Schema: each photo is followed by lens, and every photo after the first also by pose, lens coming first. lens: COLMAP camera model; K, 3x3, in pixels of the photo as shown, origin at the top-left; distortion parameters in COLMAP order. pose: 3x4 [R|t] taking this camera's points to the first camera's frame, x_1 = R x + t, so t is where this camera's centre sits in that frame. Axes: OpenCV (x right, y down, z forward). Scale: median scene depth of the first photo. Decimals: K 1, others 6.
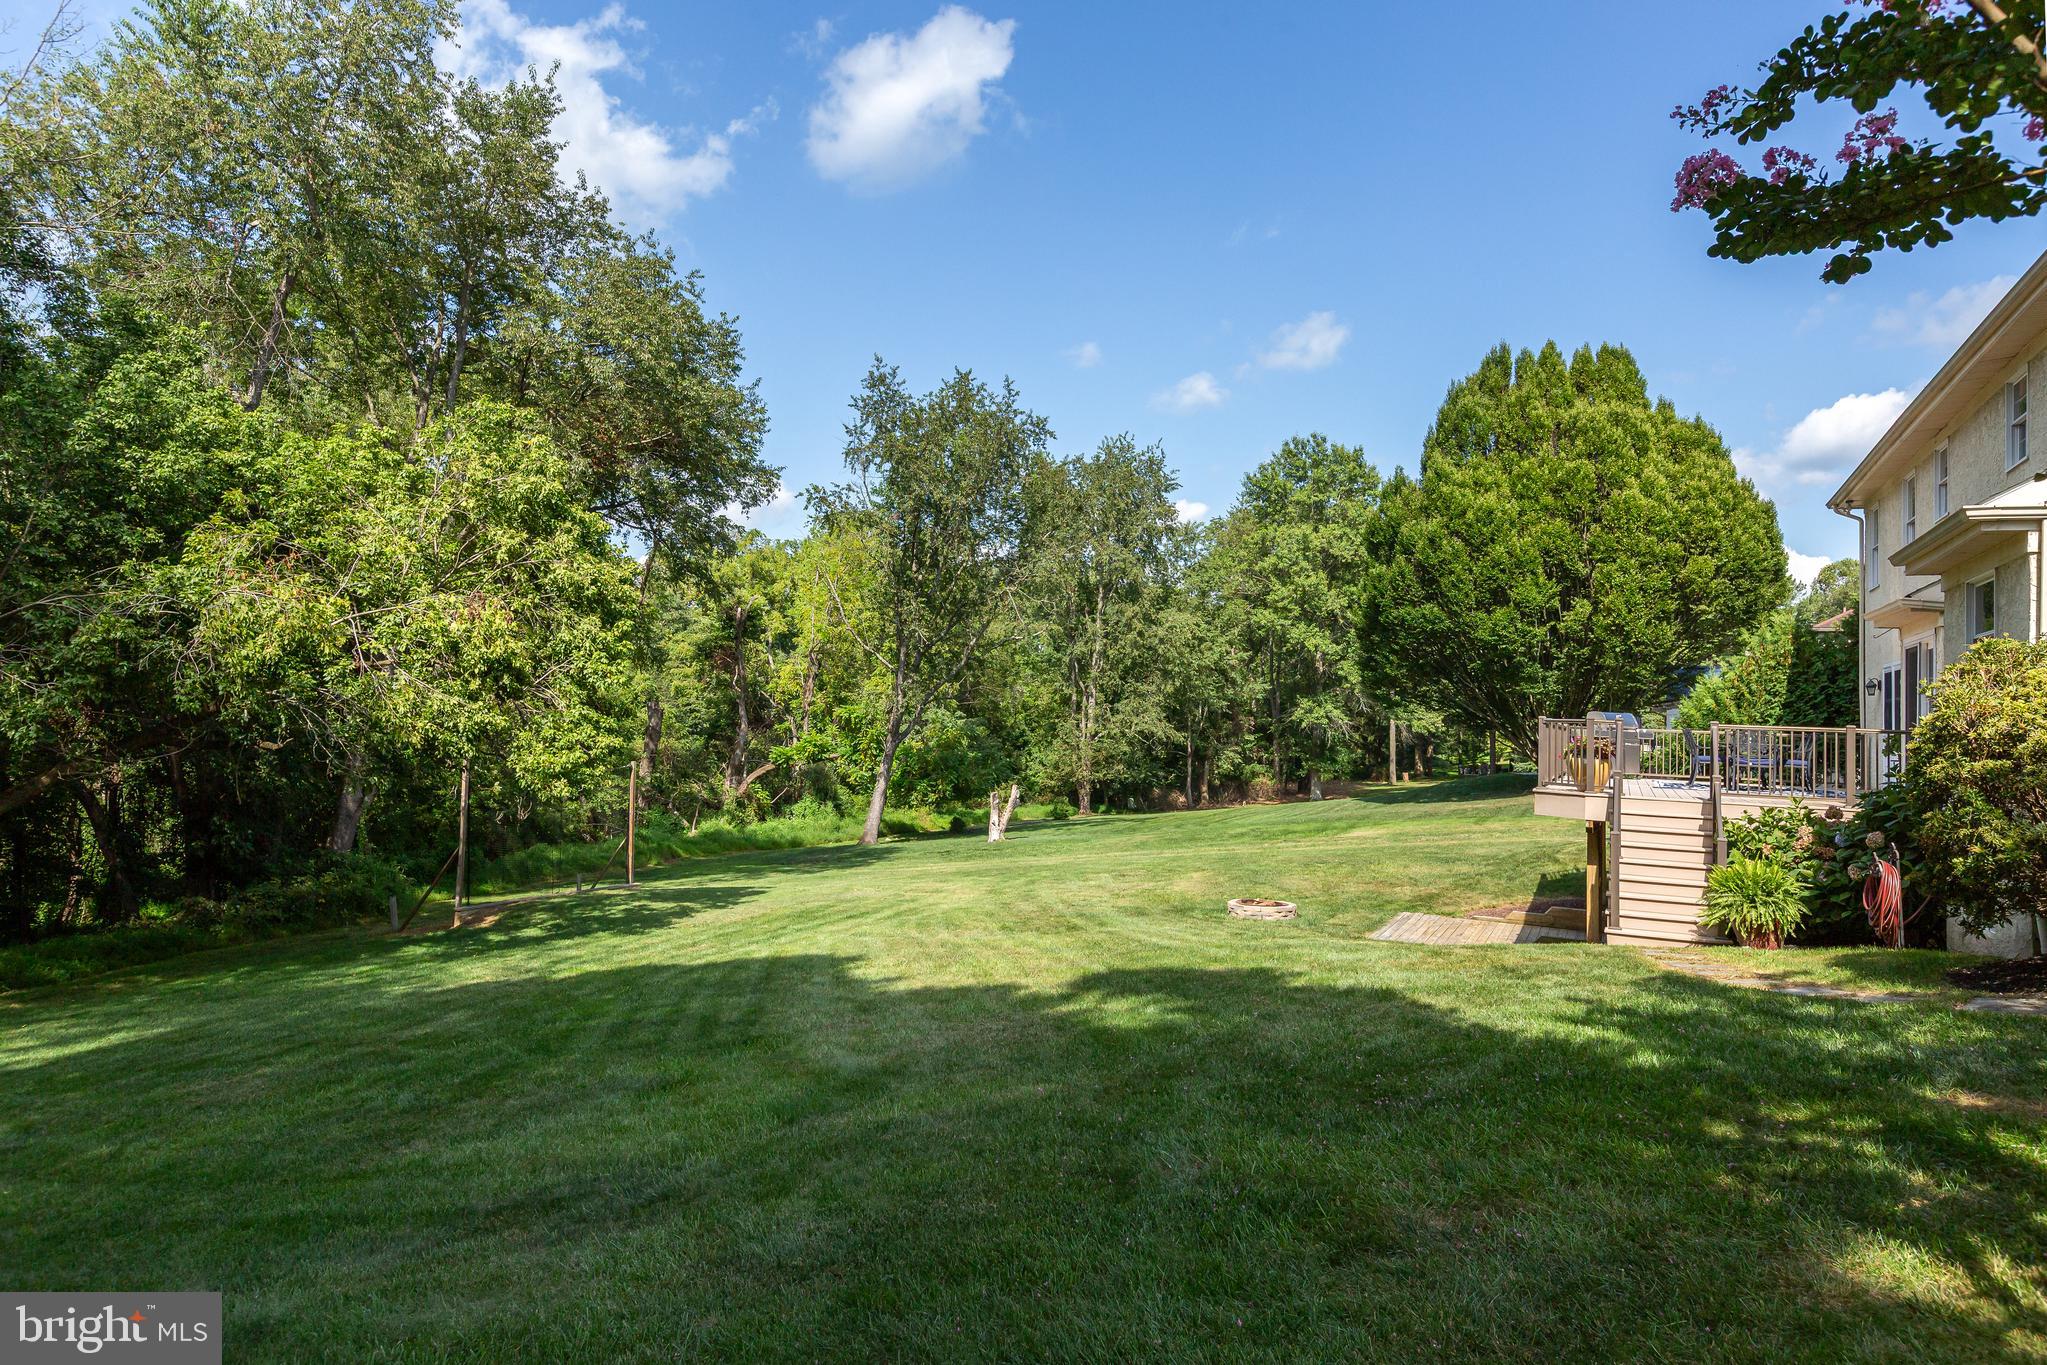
lens RADIAL K [[1317.5, 0, 1021.4], [0, 1317.5, 636.0], [0, 0, 1]] dist [0.019109, -0.000890]
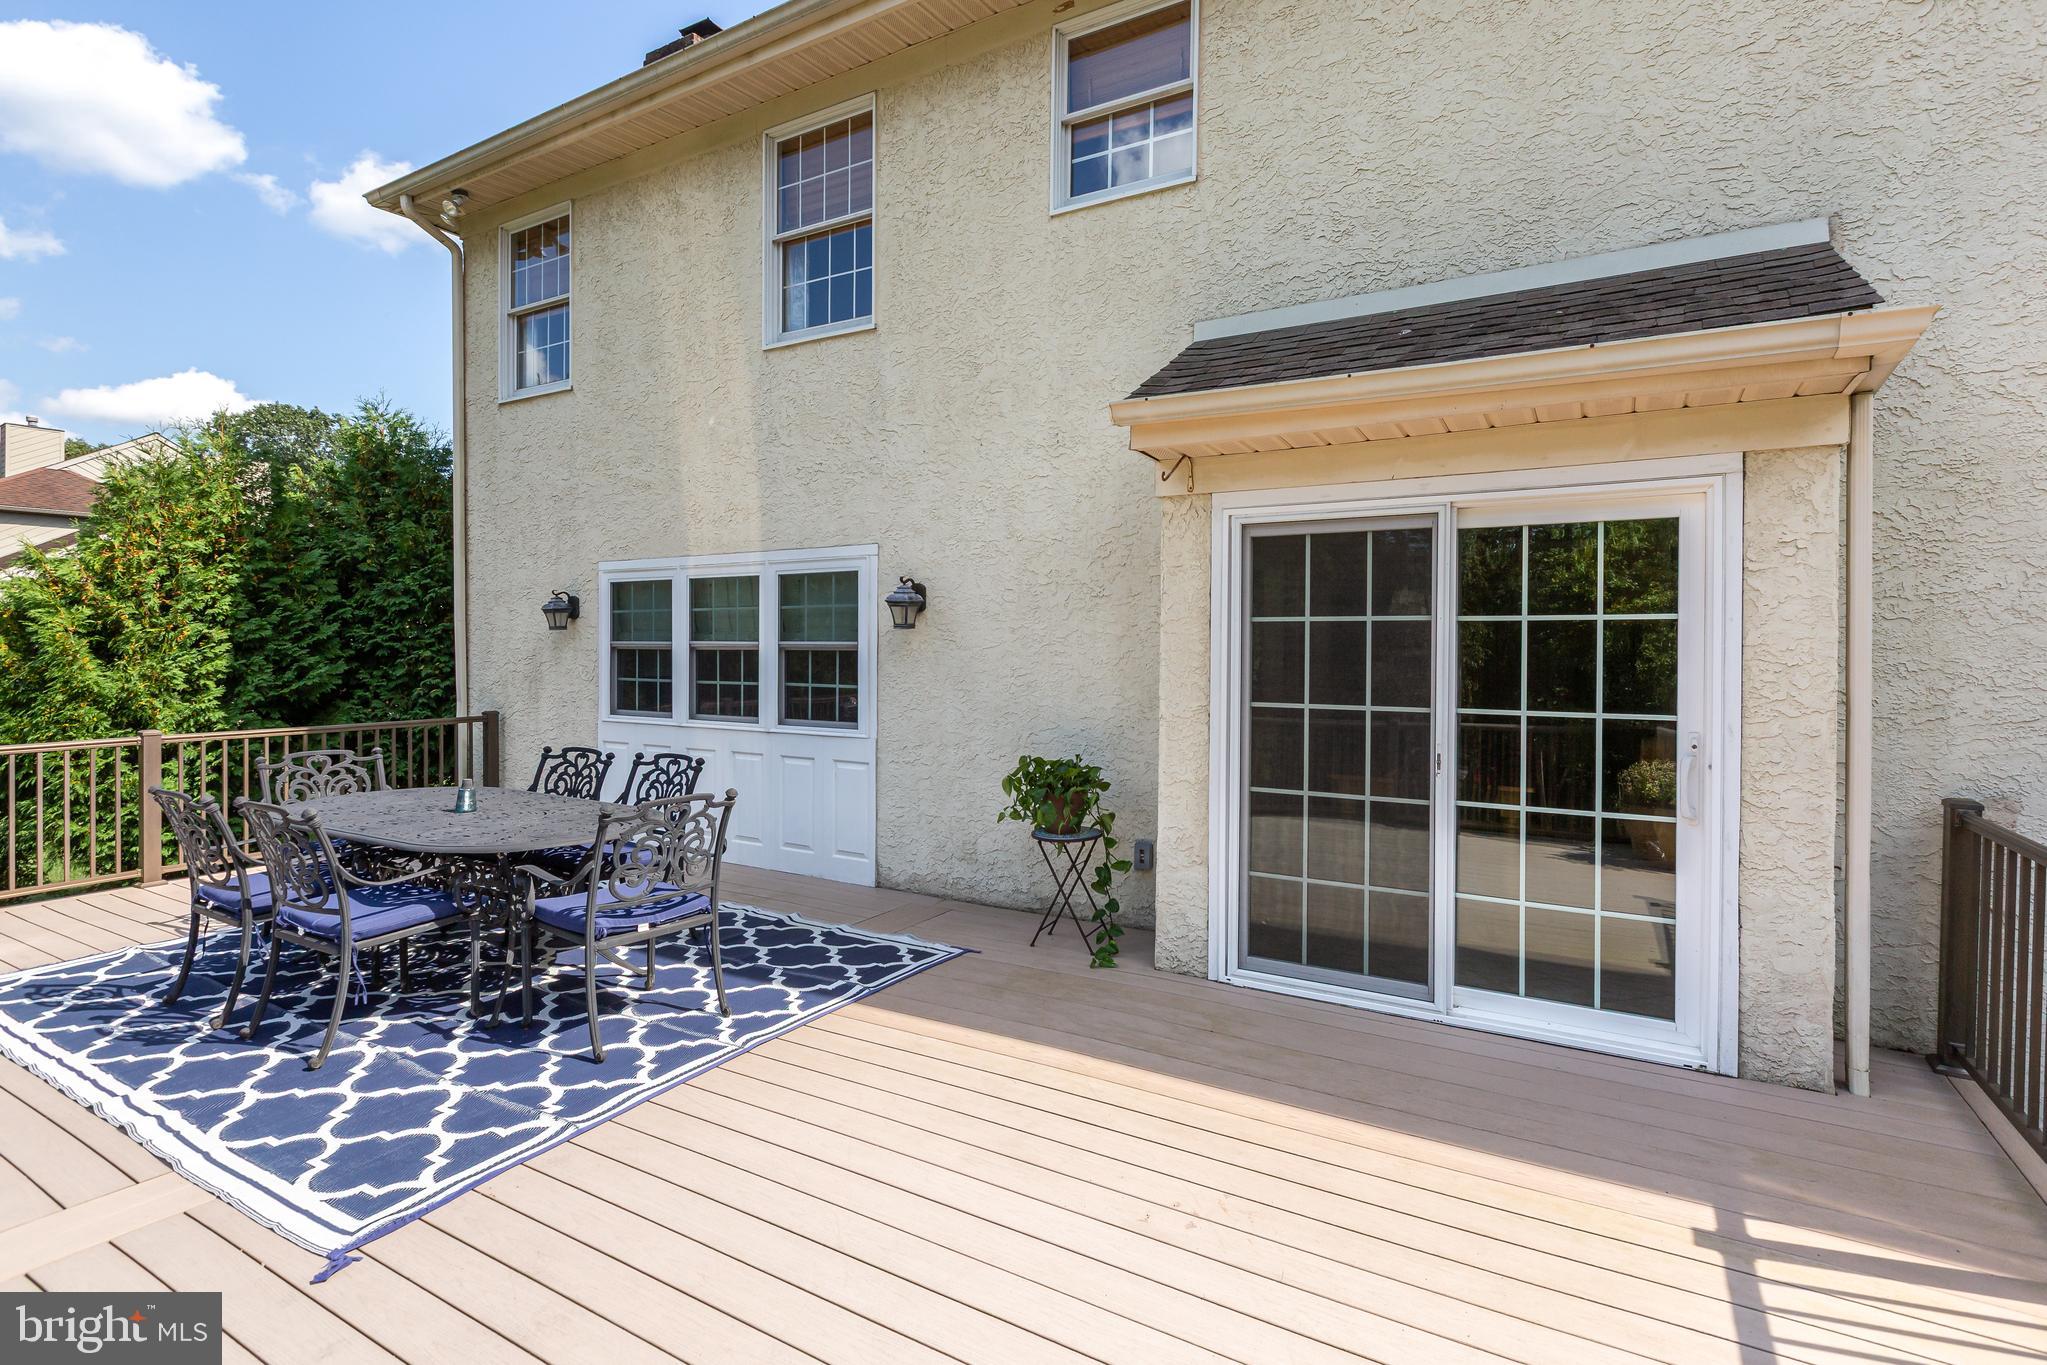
lens RADIAL K [[960.9, 0, 1062.6], [0, 960.9, 653.8], [0, 0, 1]] dist [-0.000507, 0.000598]
pose [[0.089649, -0.045562, 0.994931, 0.175388], [-0.060636, 0.996850, 0.051113, 0.013711], [-0.994126, -0.064911, 0.086604, 0.424742]]
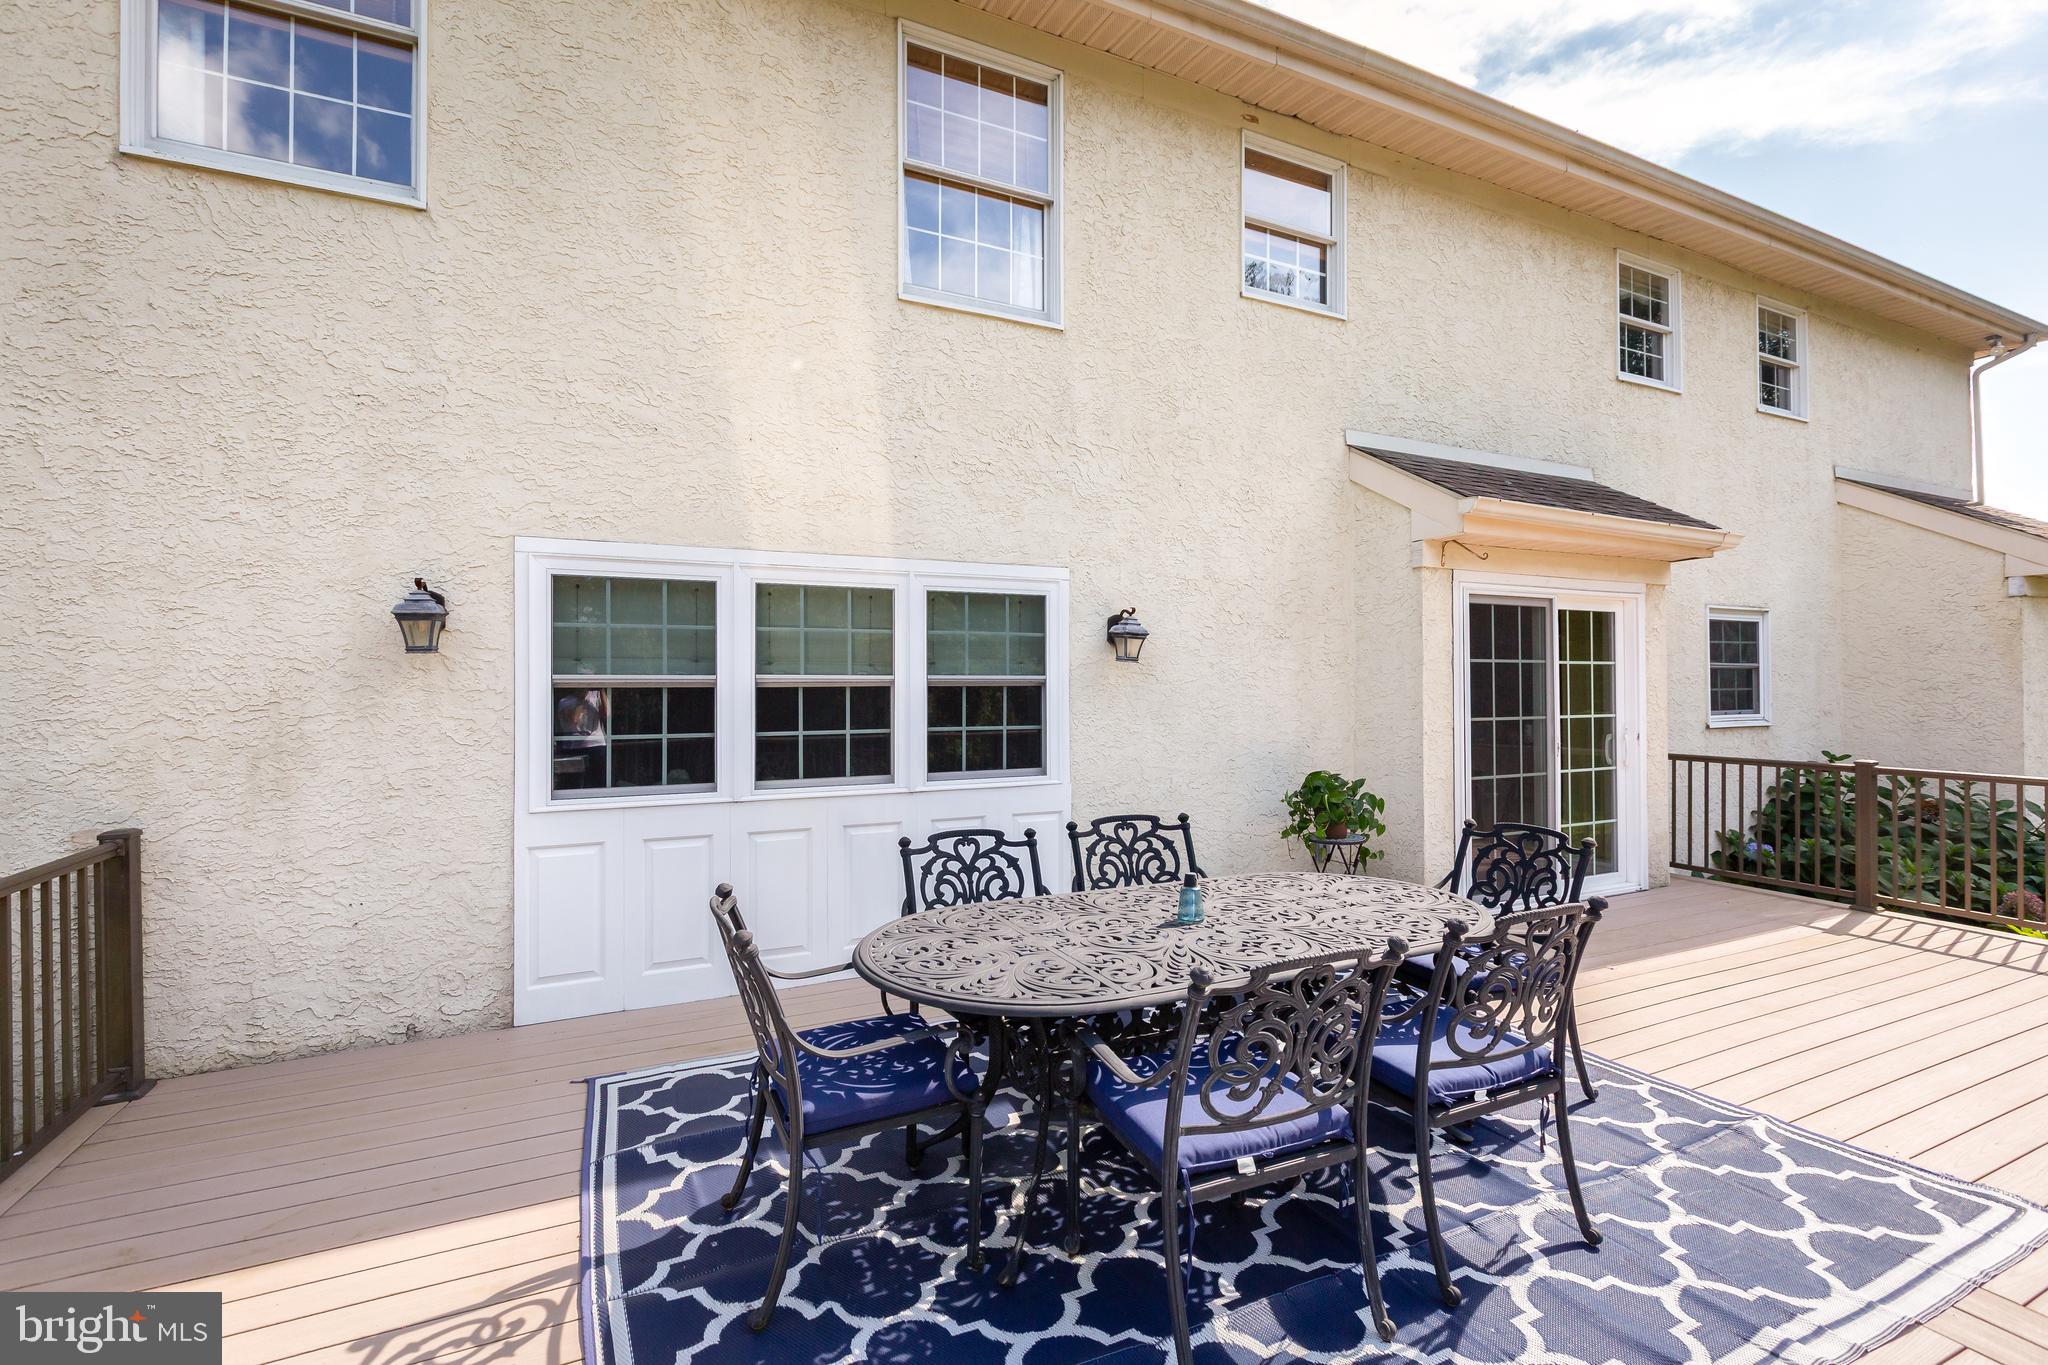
lens RADIAL K [[911.8, 0, 1029.4], [0, 911.8, 673.4], [0, 0, 1]] dist [0.000858, 0.000532]
pose [[-0.763539, -0.030253, 0.645053, 0.239054], [-0.066288, 0.997297, -0.031690, 0.024659], [-0.642351, -0.066956, -0.763480, 0.559815]]
